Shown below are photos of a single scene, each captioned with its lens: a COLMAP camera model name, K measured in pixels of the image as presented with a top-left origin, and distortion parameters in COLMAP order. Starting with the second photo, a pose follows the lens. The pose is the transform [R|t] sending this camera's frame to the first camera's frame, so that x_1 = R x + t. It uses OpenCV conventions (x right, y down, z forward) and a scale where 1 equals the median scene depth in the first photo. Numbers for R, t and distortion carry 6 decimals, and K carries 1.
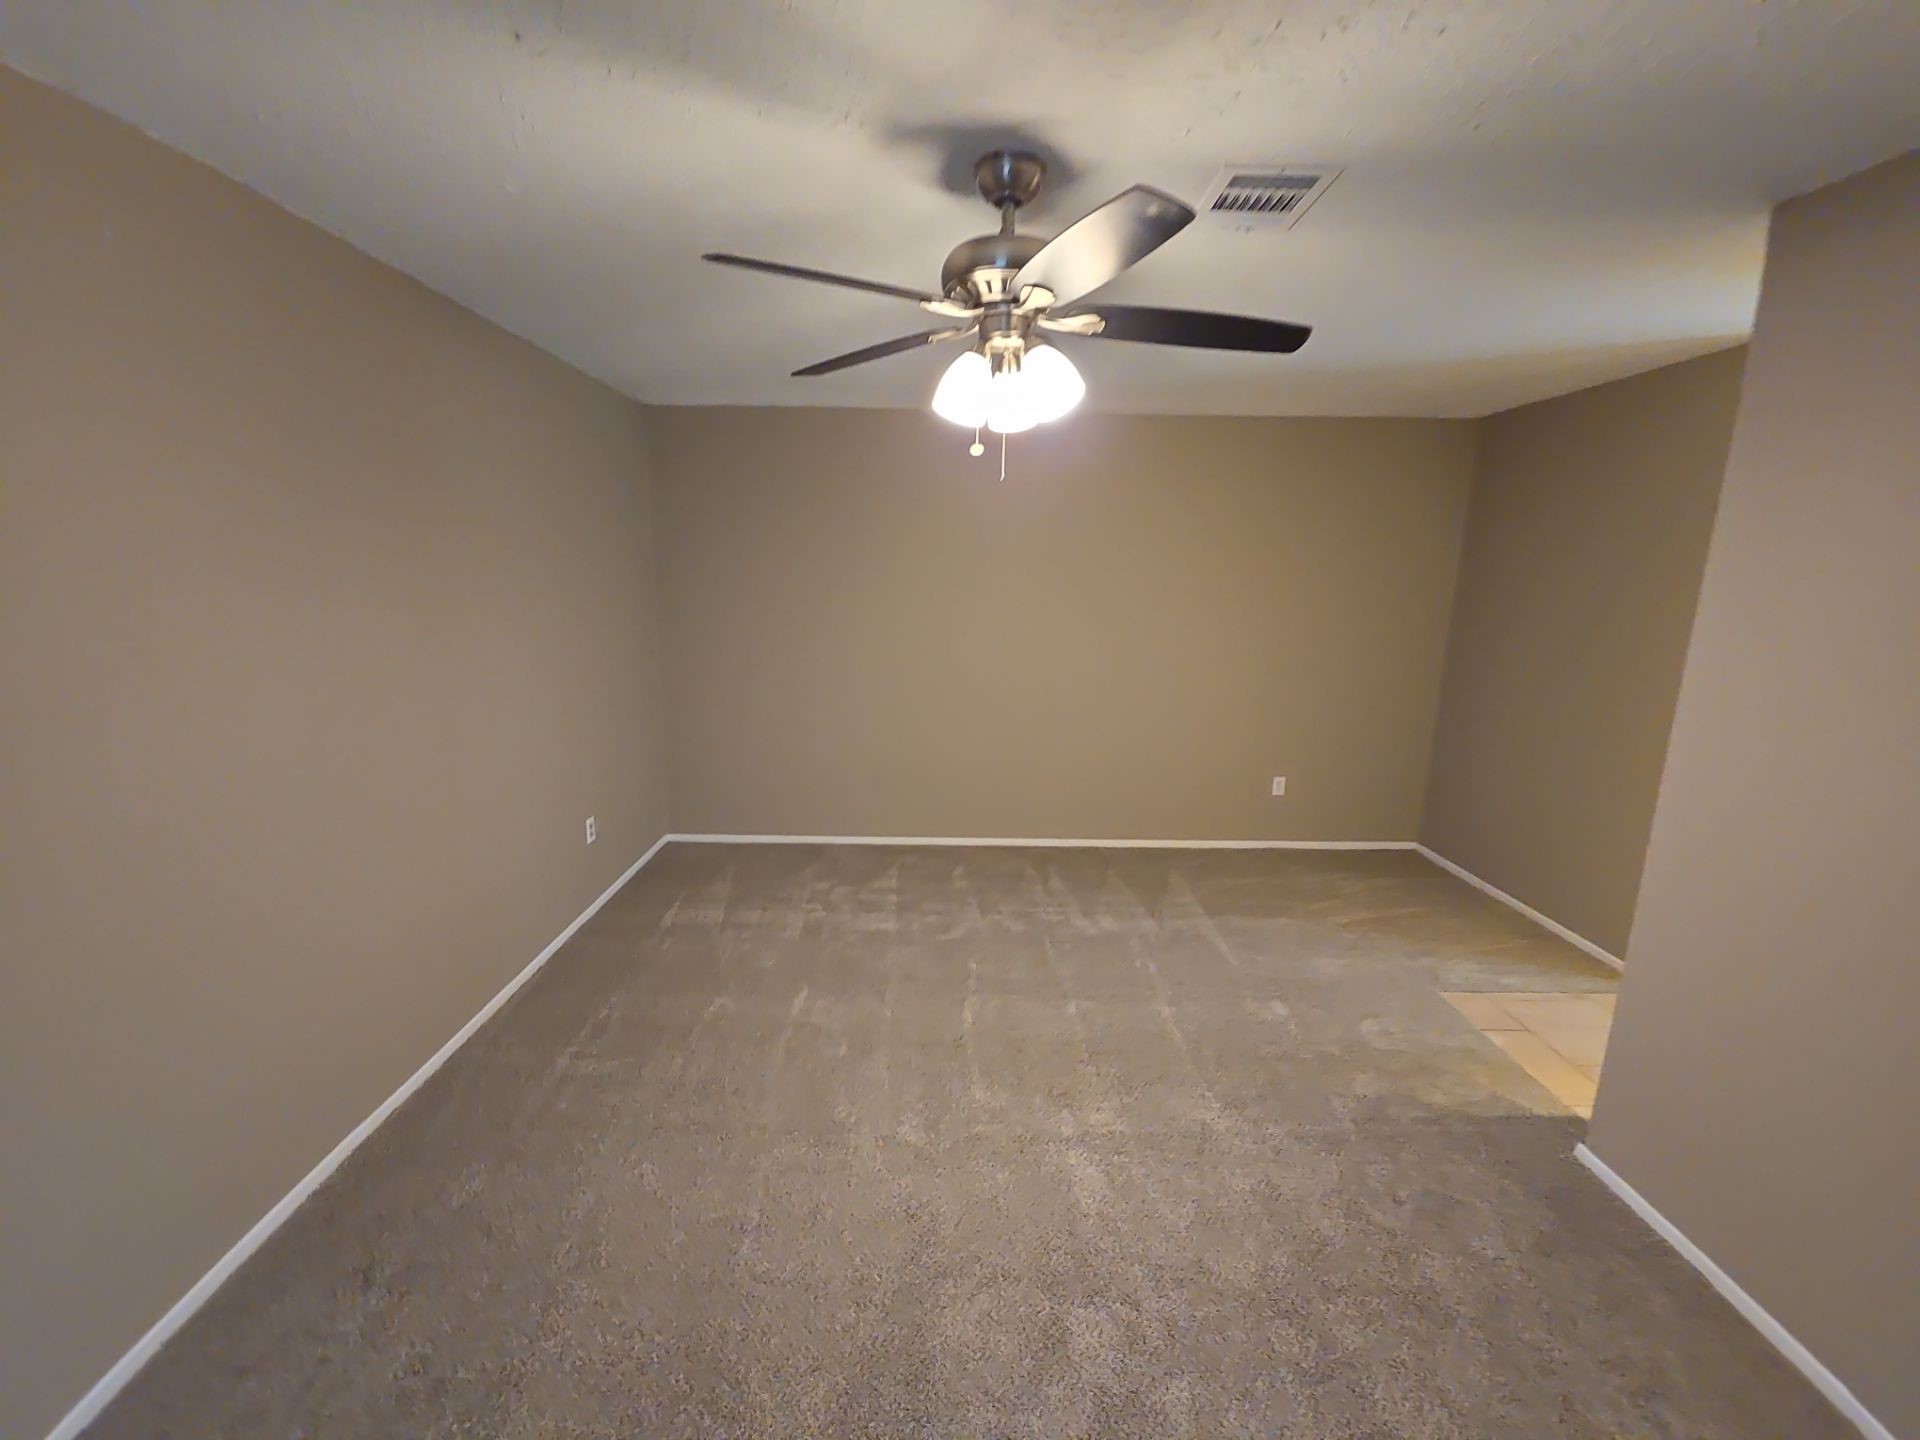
lens RADIAL K [[780.3, 0, 963.4], [0, 780.3, 724.4], [0, 0, 1]] dist [0.008905, -0.007552]
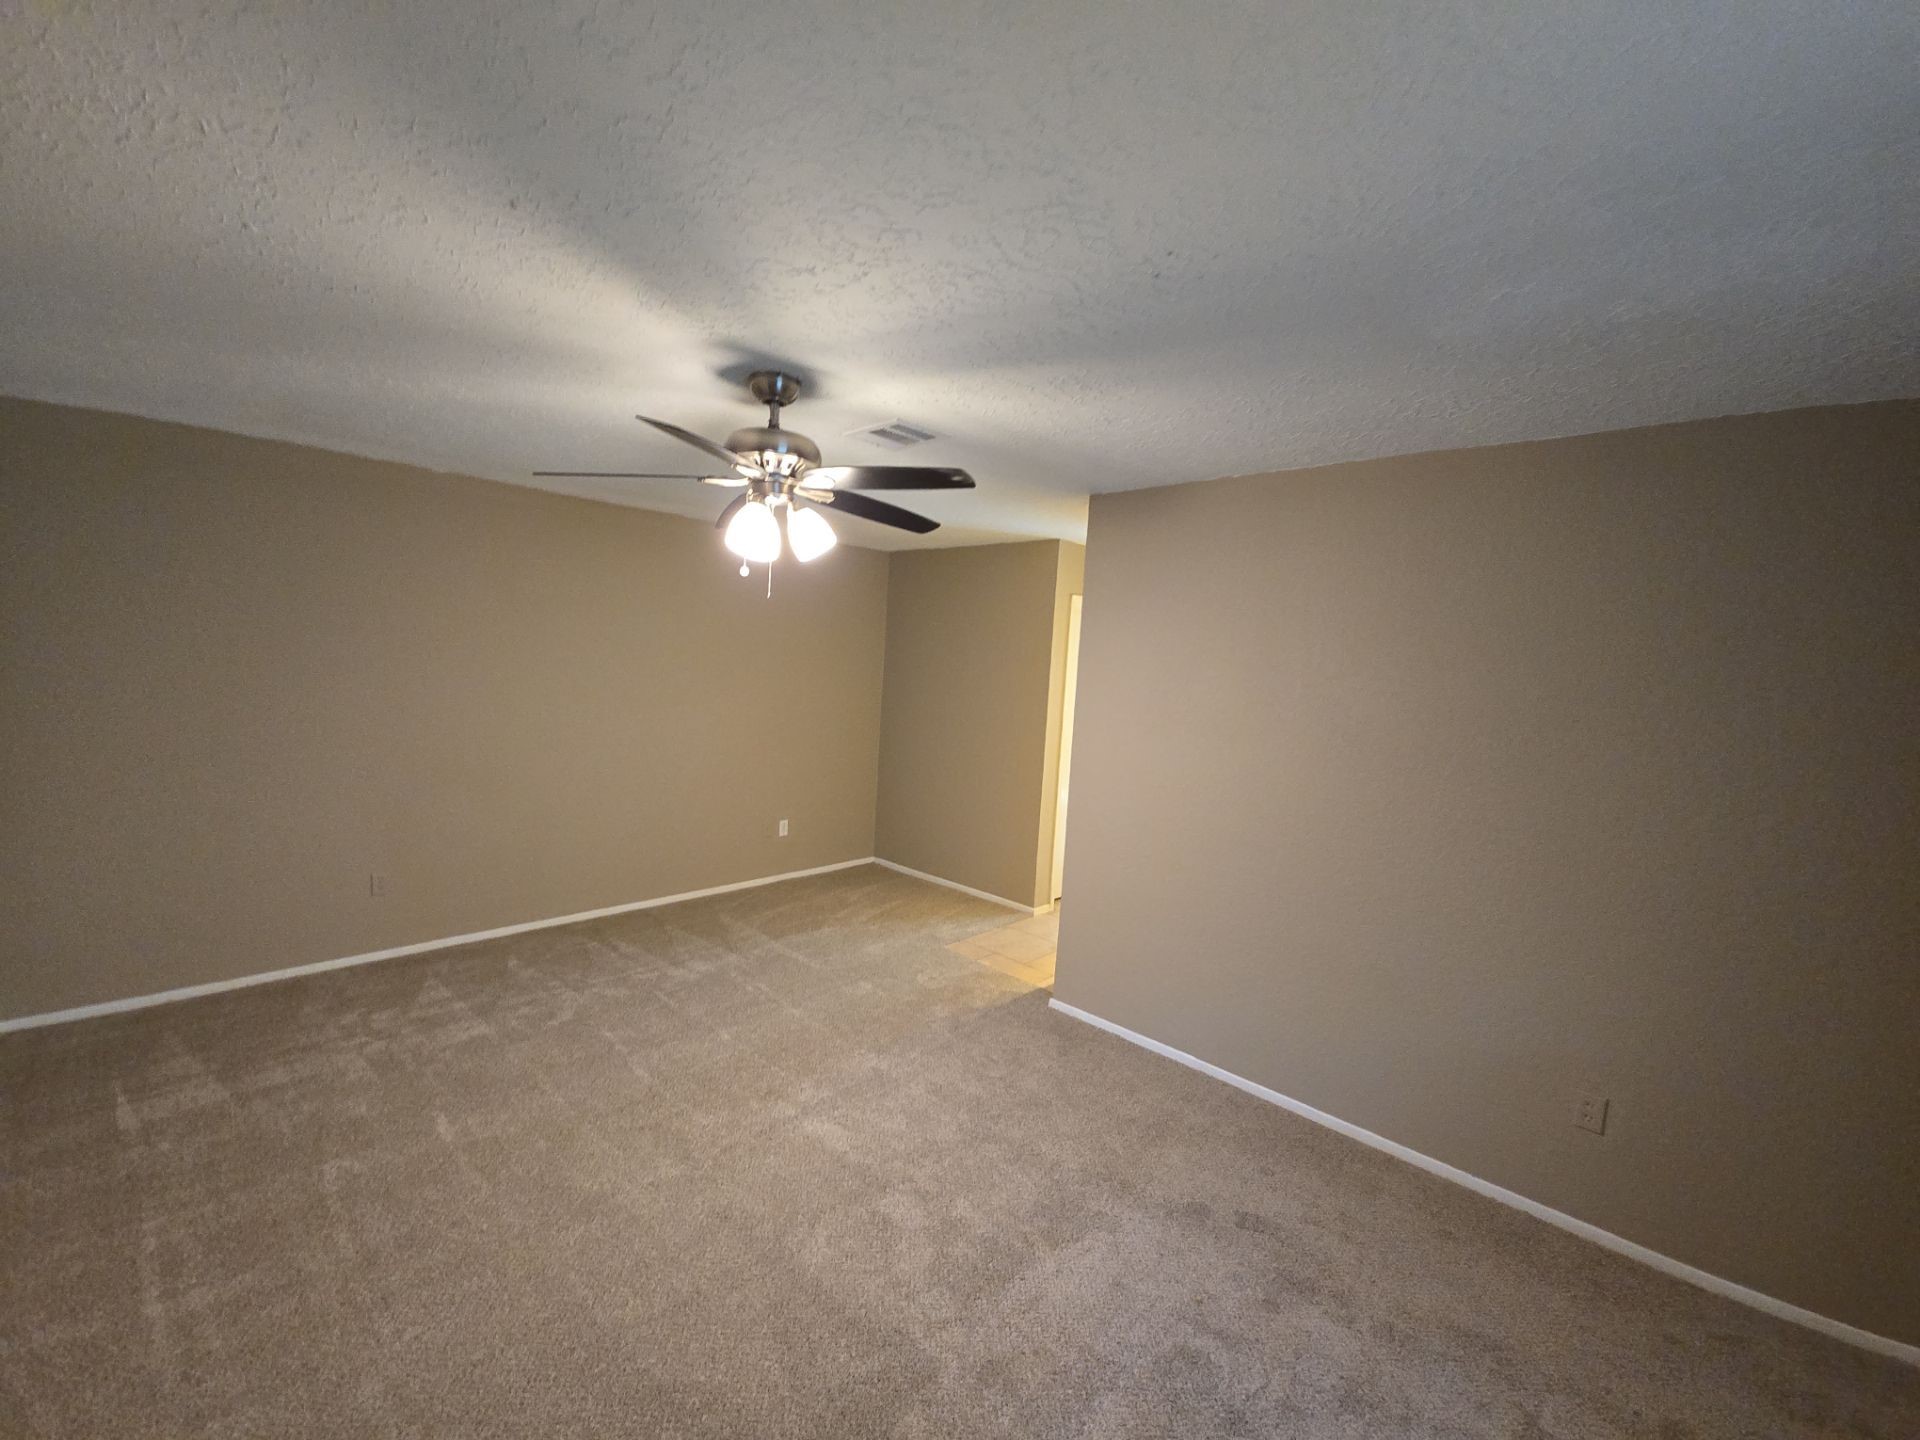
lens RADIAL K [[780.3, 0, 961.0], [0, 780.3, 719.5], [0, 0, 1]] dist [0.008905, -0.007552]
pose [[0.692515, -0.033106, 0.720643, -0.479717], [0.096243, 0.994257, -0.046811, -0.009099], [-0.714955, 0.101774, 0.691724, -0.089431]]
